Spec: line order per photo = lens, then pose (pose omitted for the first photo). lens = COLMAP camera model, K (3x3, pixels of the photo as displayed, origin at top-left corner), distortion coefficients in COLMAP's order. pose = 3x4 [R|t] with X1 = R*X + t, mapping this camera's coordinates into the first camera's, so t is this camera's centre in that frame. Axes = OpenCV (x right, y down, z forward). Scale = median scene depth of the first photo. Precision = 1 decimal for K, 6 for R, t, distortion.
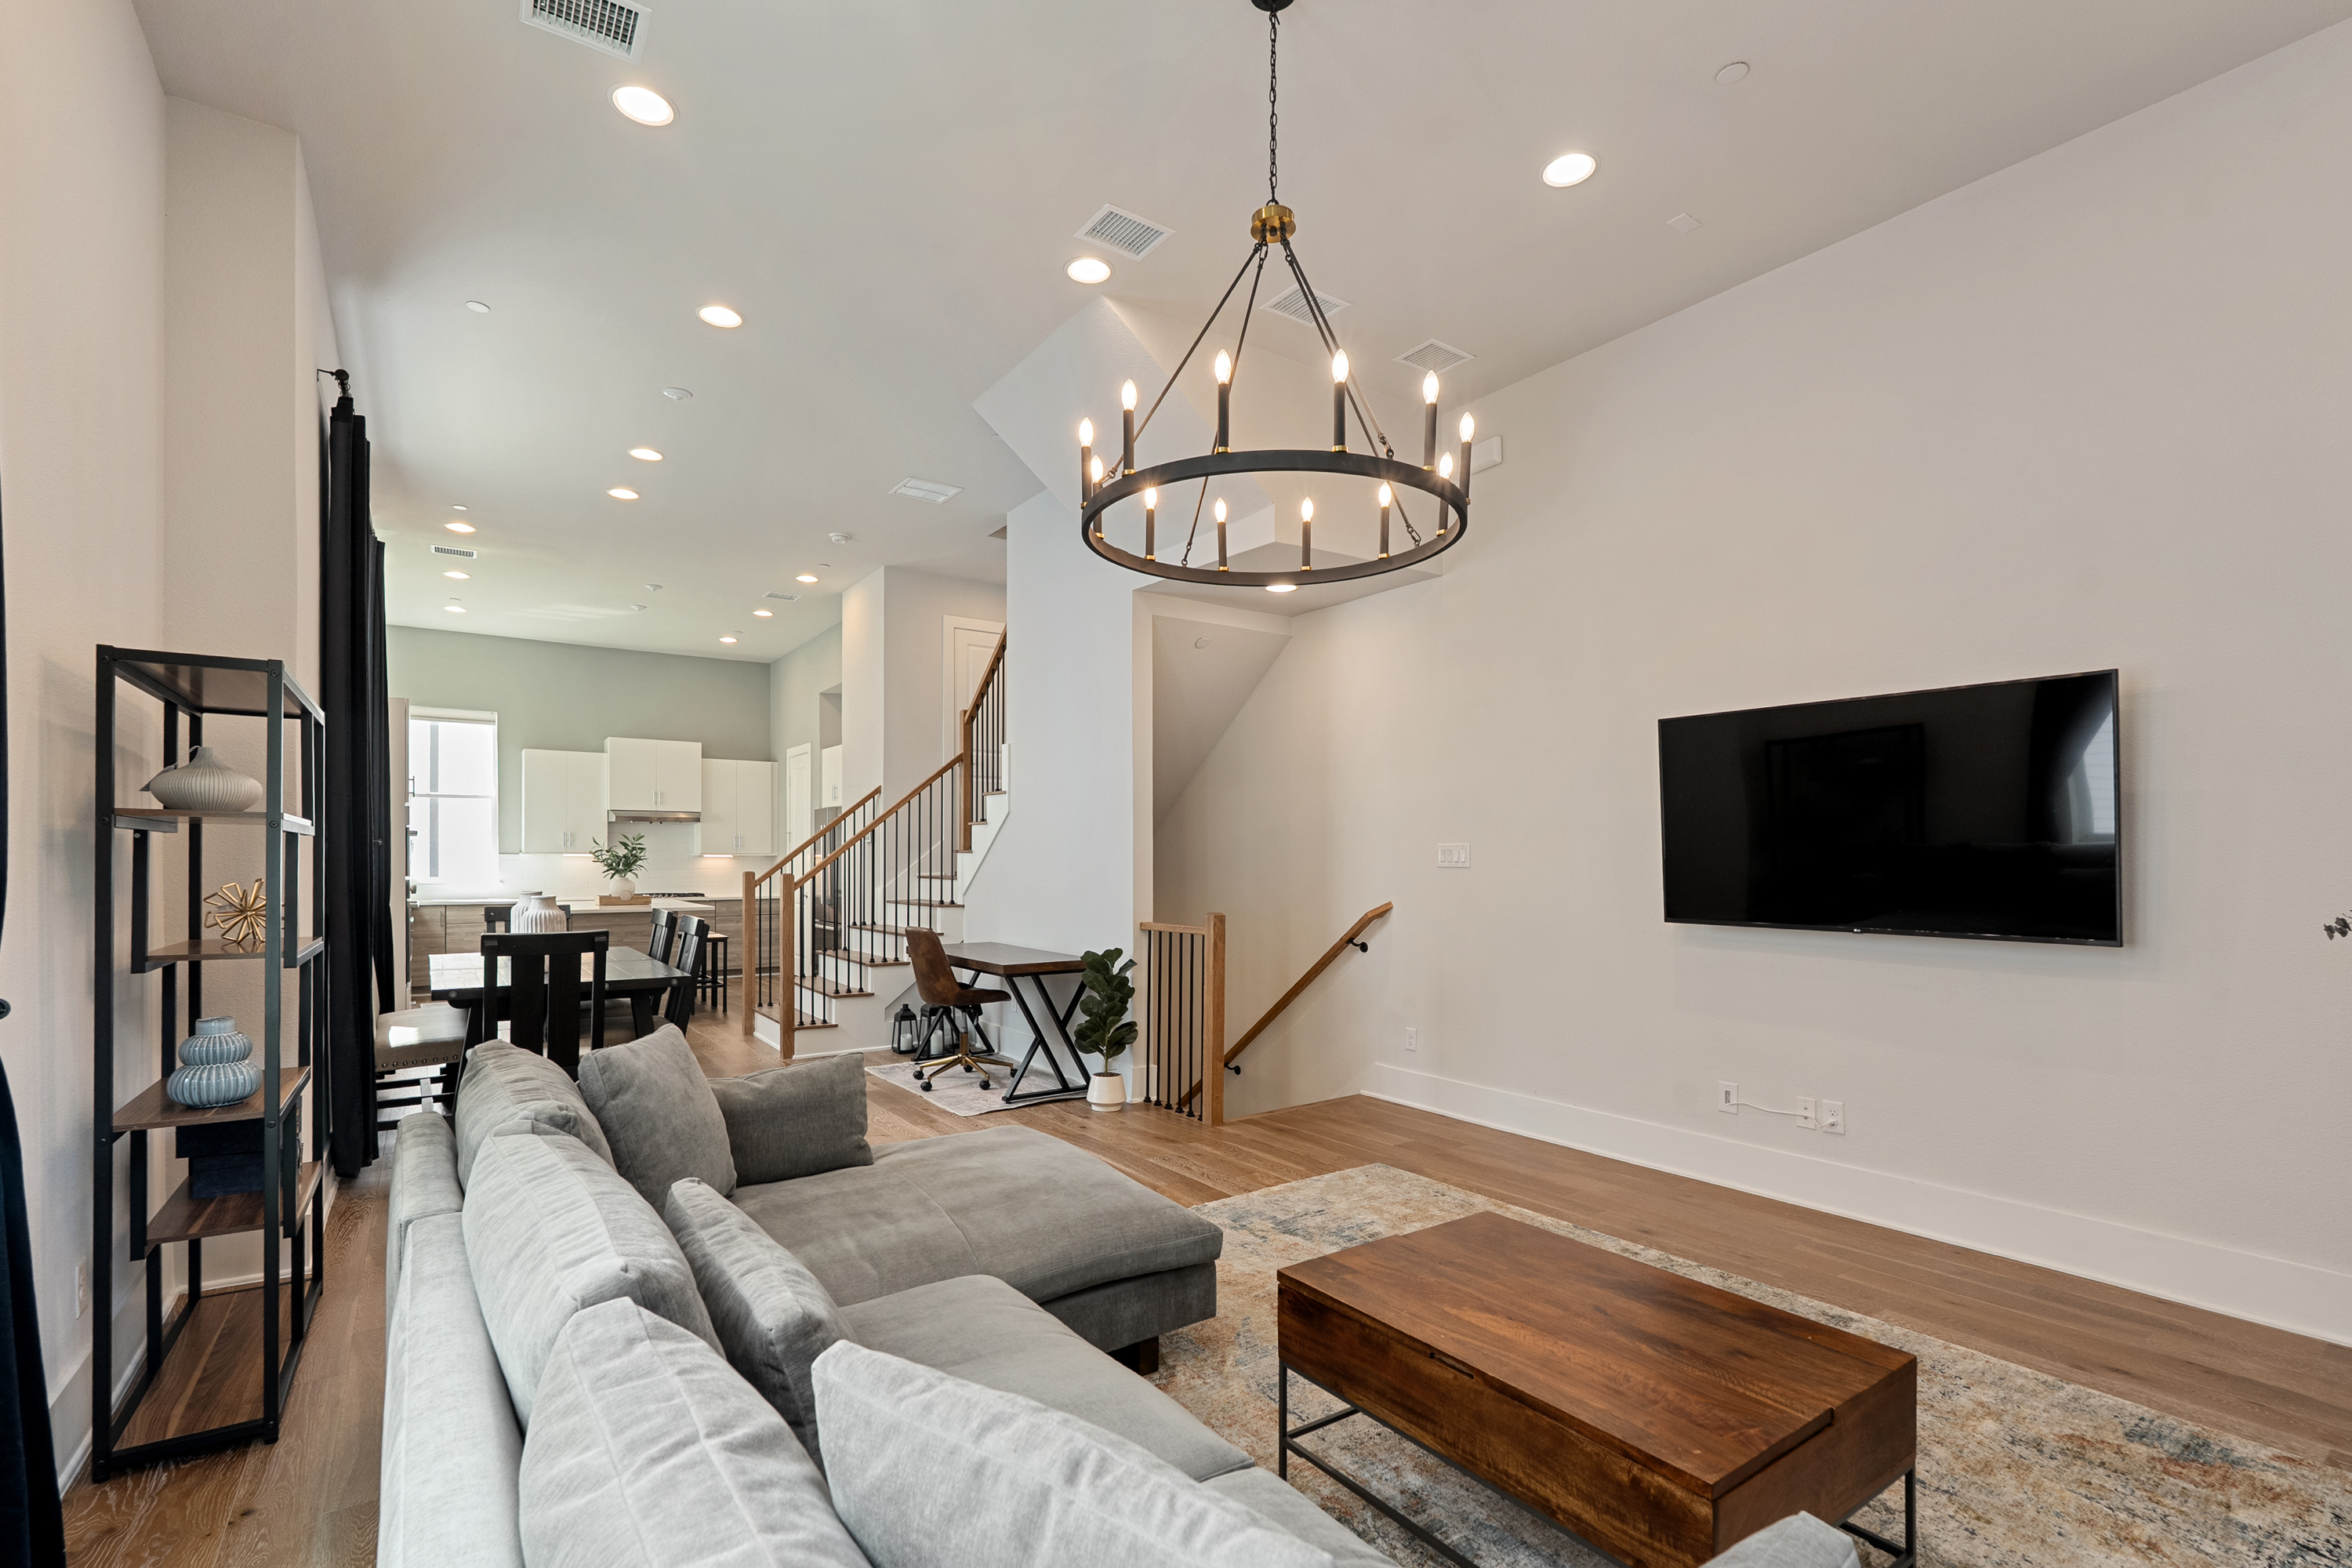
lens RADIAL K [[1062.2, 0, 1194.0], [0, 1062.2, 854.4], [0, 0, 1]] dist [0.000170, -0.000377]
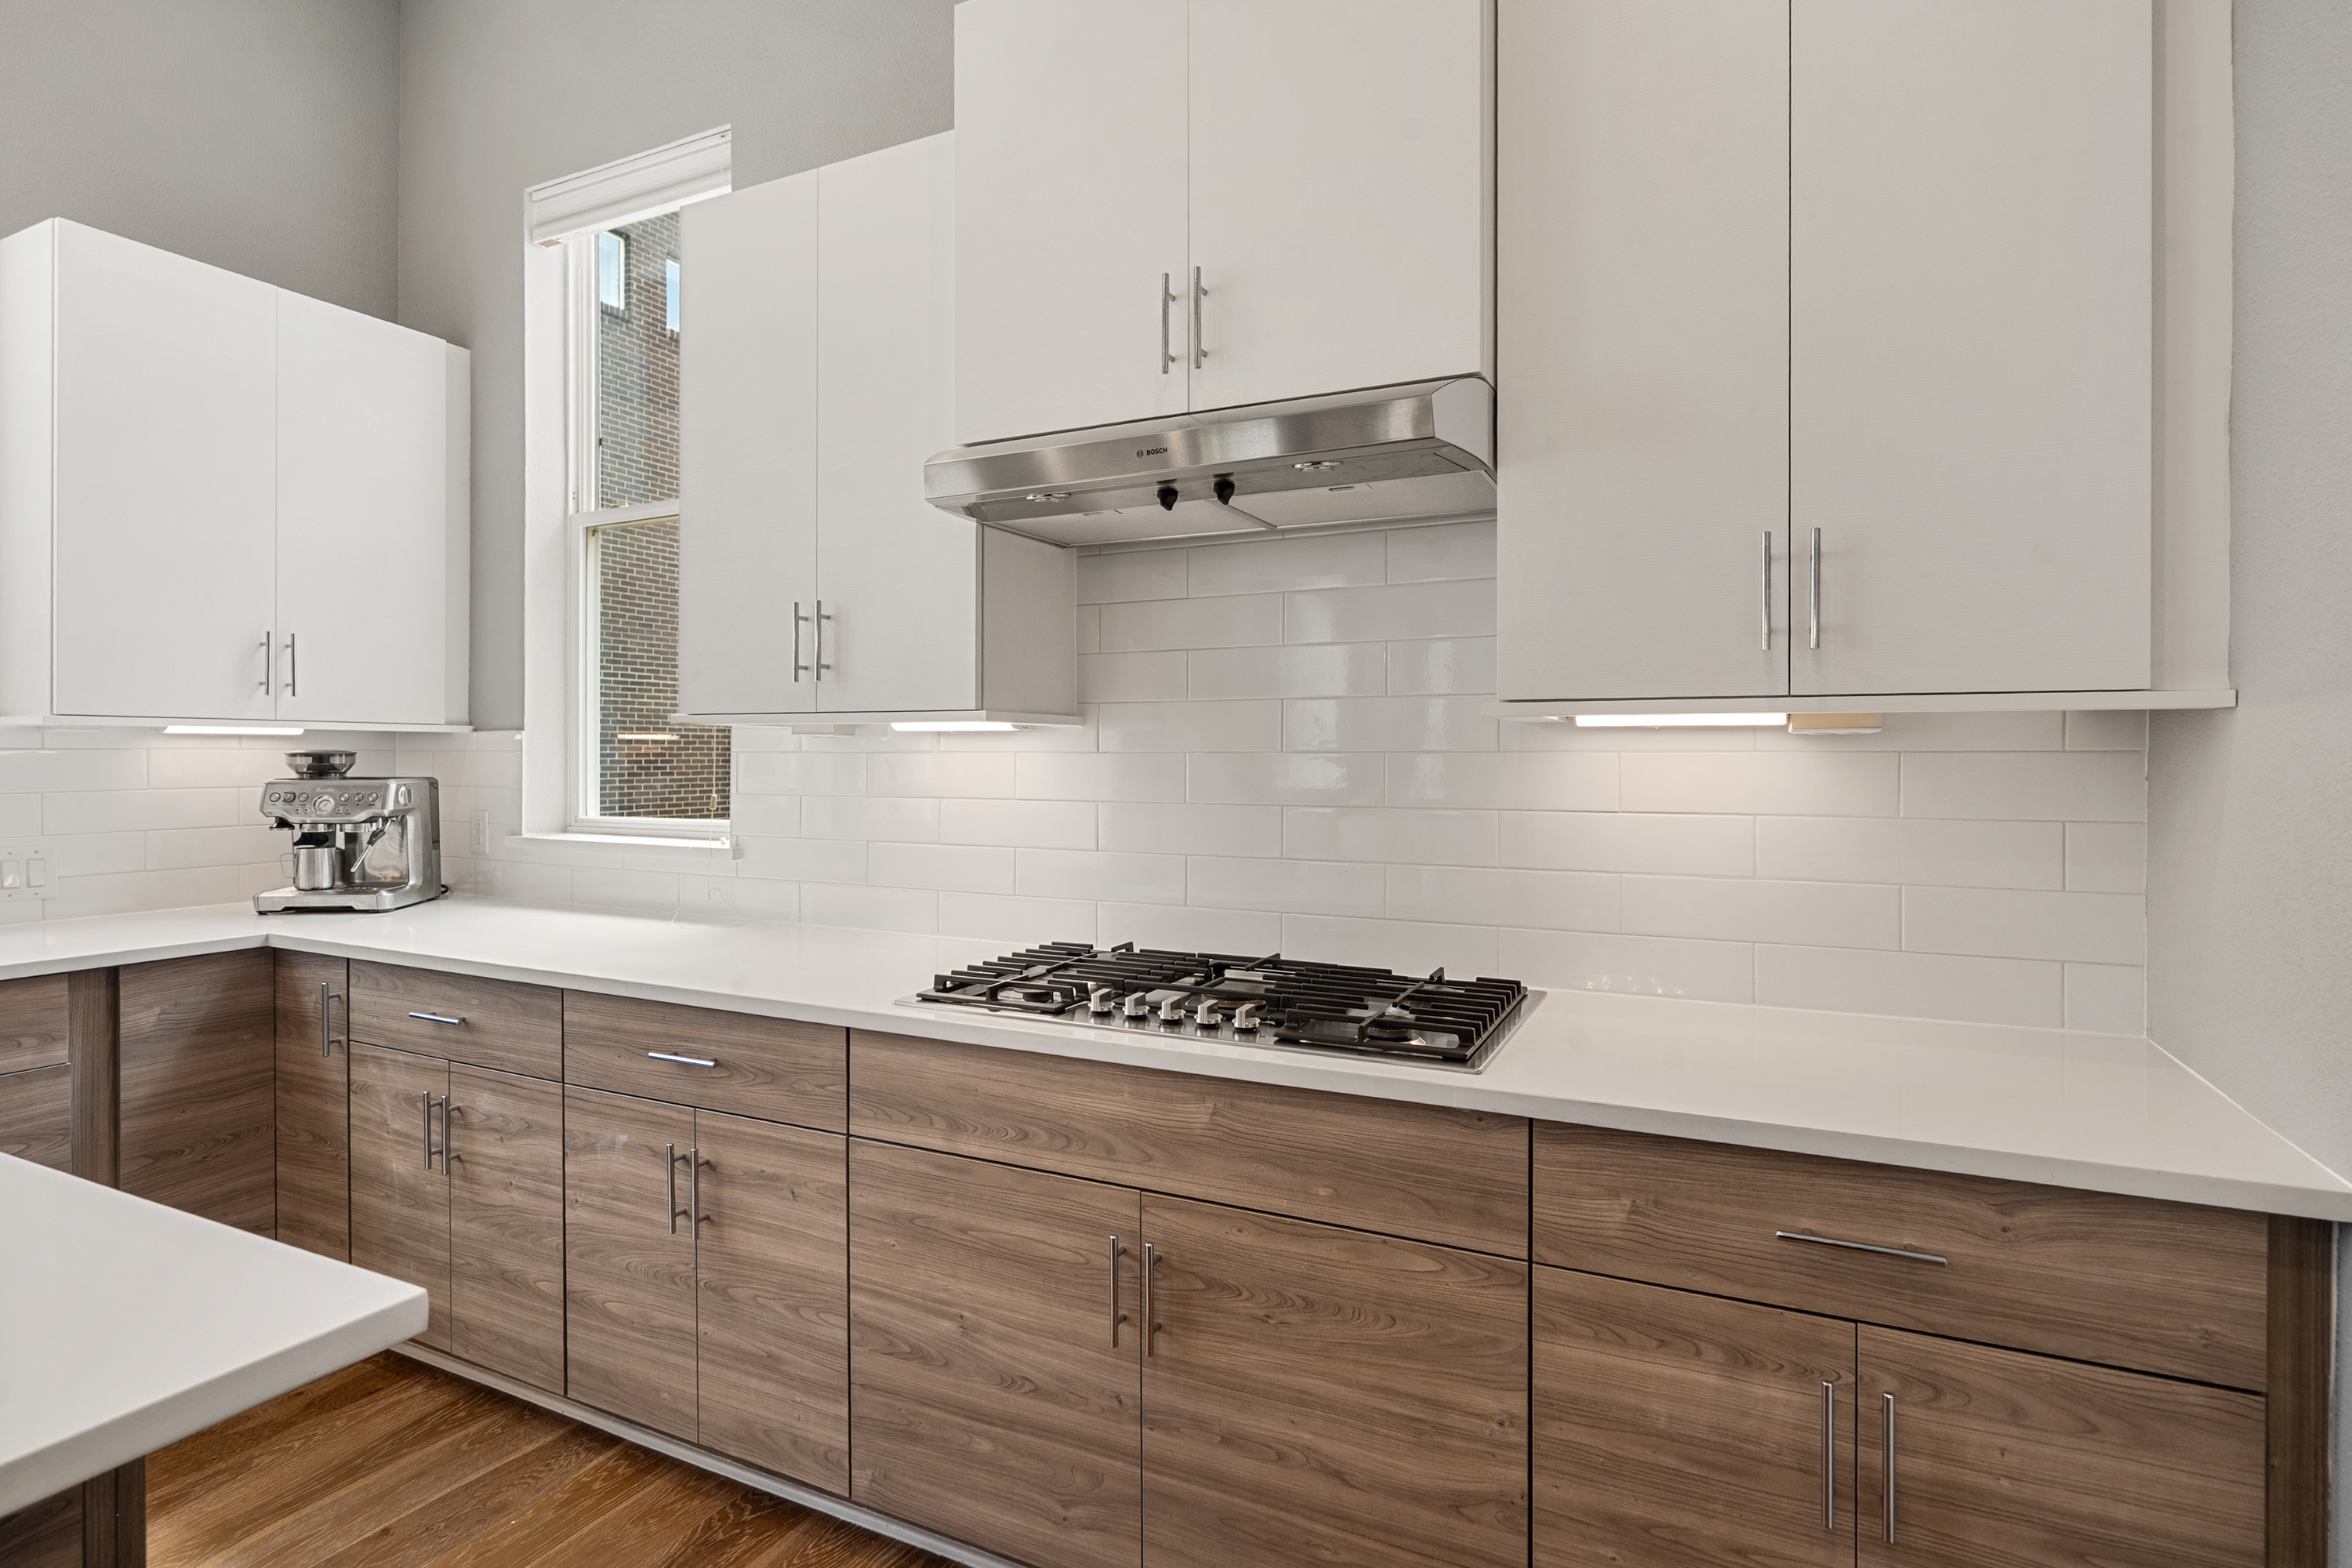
lens RADIAL K [[1169.9, 0, 1133.2], [0, 1169.9, 754.3], [0, 0, 1]] dist [-0.004487, 0.001565]
pose [[0.431996, 0.000639, -0.901875, -0.603341], [0.009552, 0.999940, 0.005284, 0.008862], [0.901825, -0.010897, 0.431964, 1.530998]]
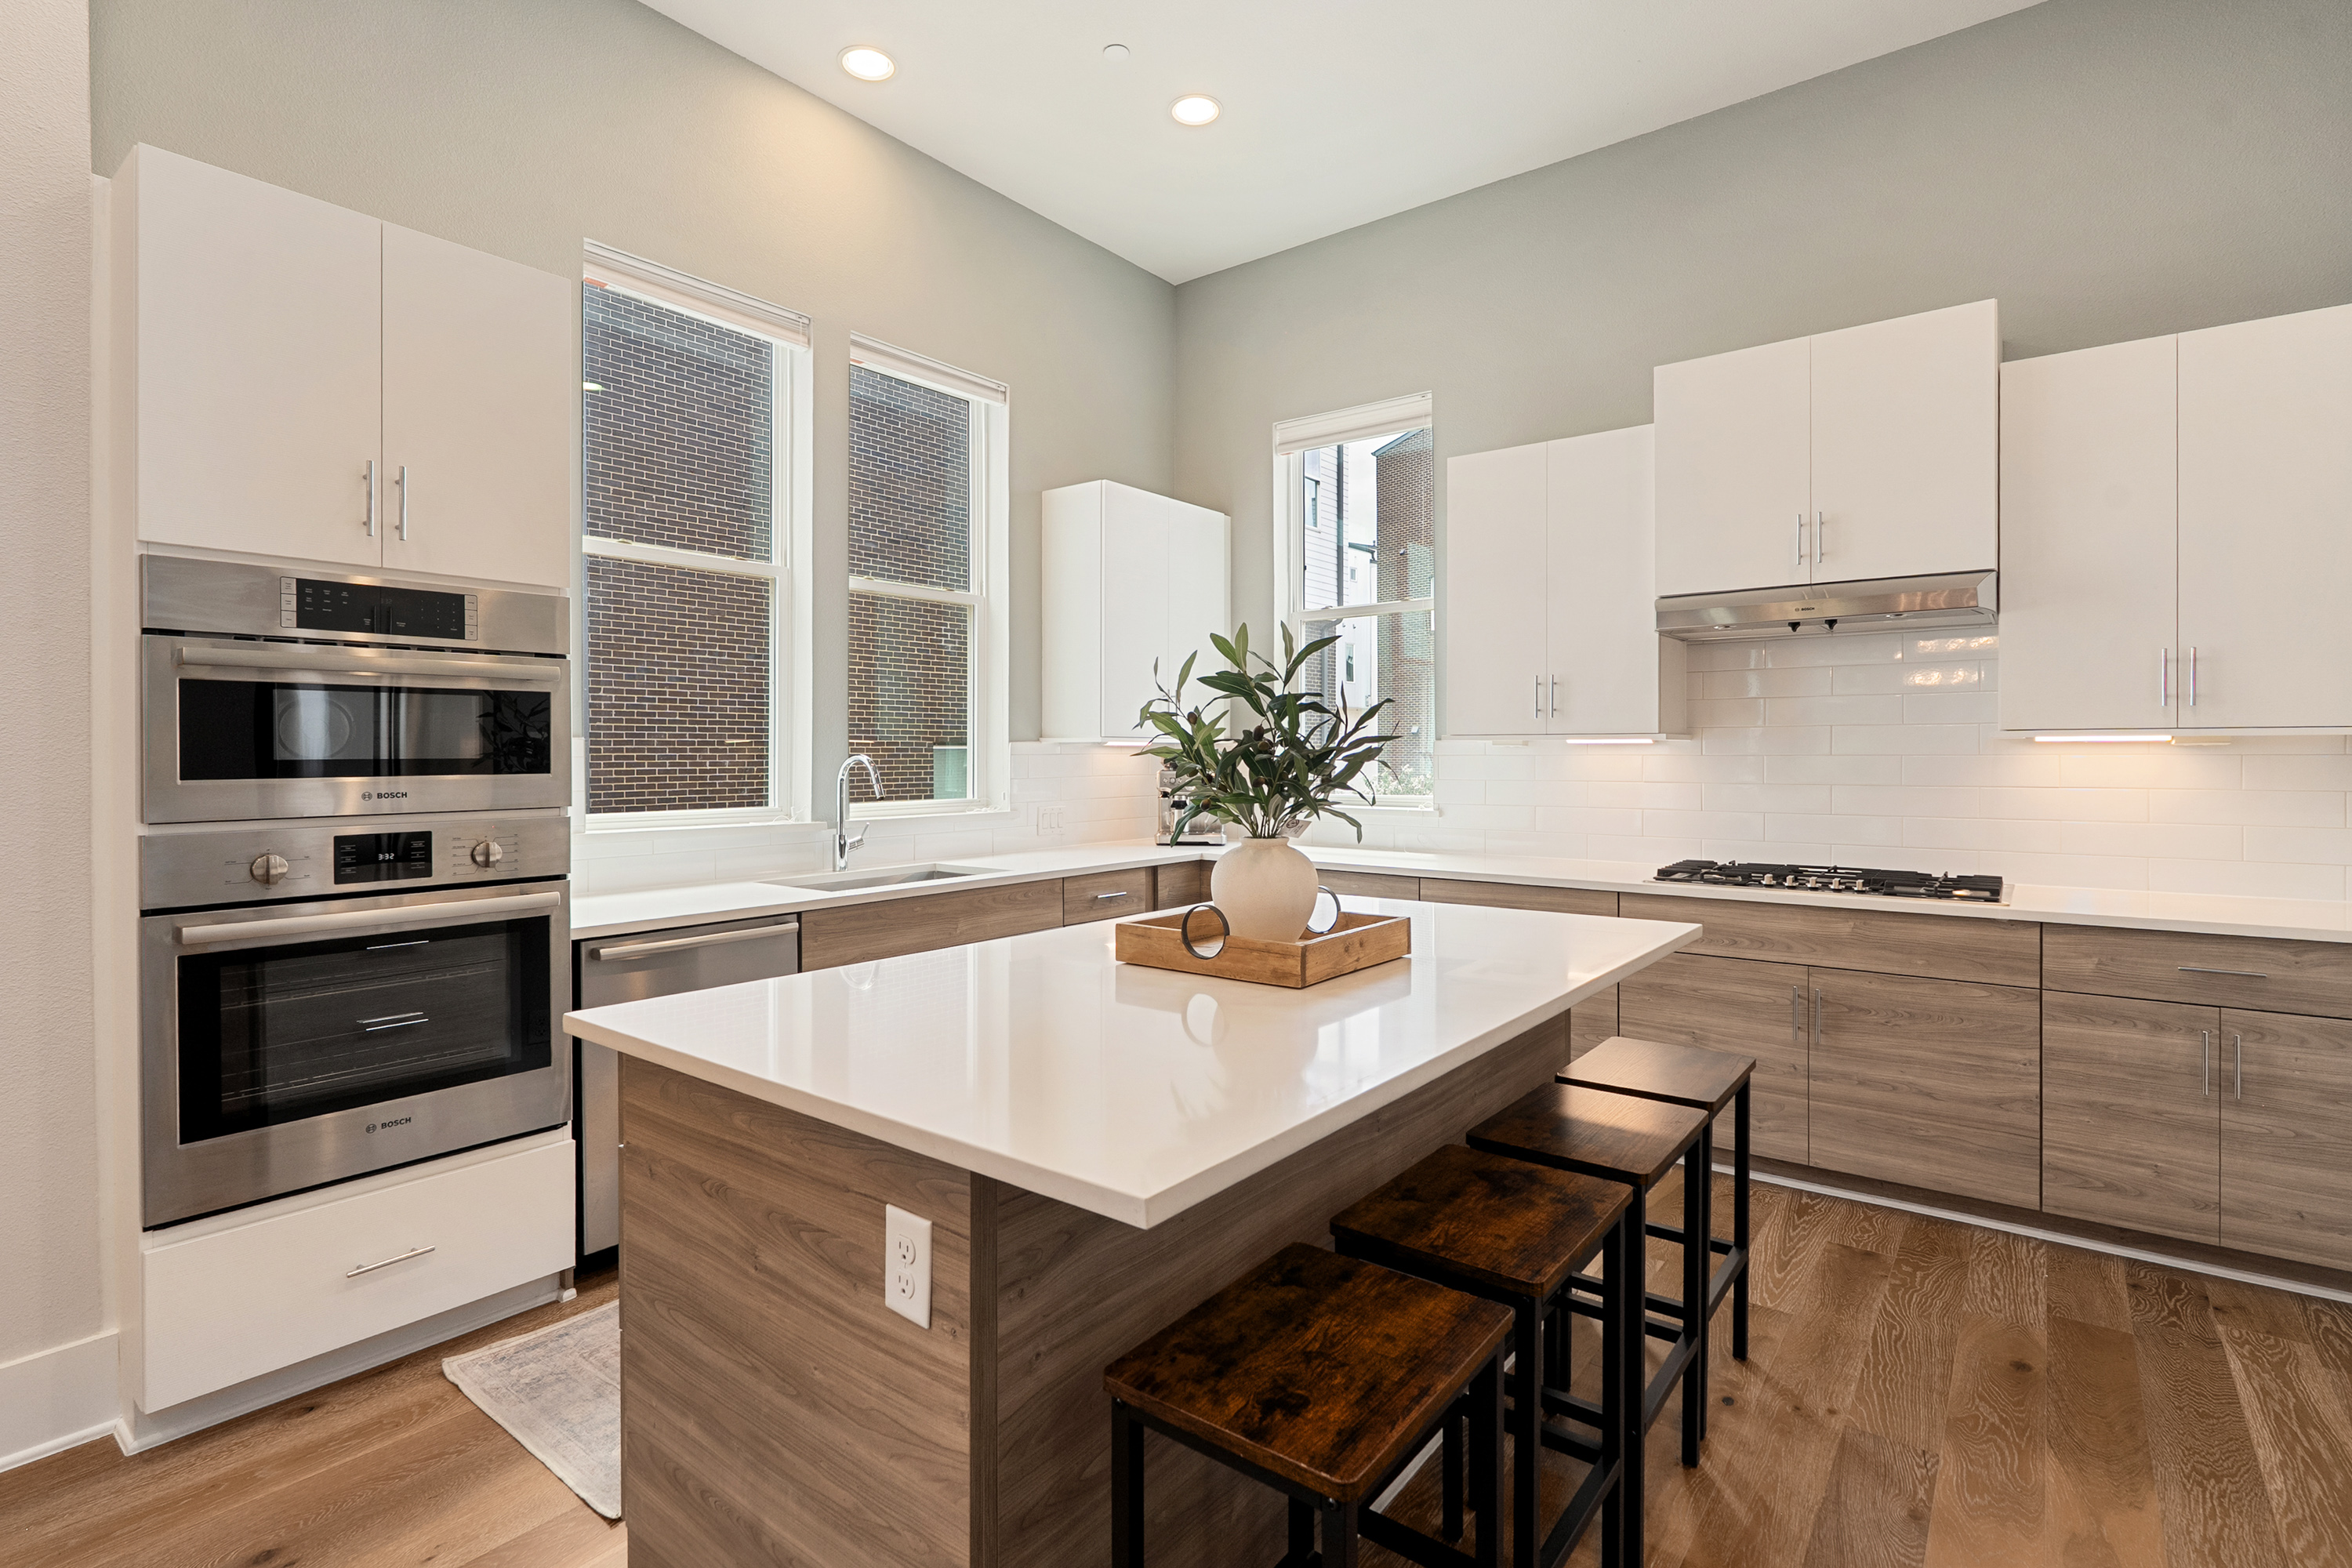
lens RADIAL K [[1062.2, 0, 1165.1], [0, 1062.2, 761.8], [0, 0, 1]] dist [0.000170, -0.000377]
pose [[0.251279, 0.004100, -0.967906, -0.447906], [0.010459, 0.999921, 0.006951, 0.006410], [0.967858, -0.011869, 0.251217, 1.253279]]
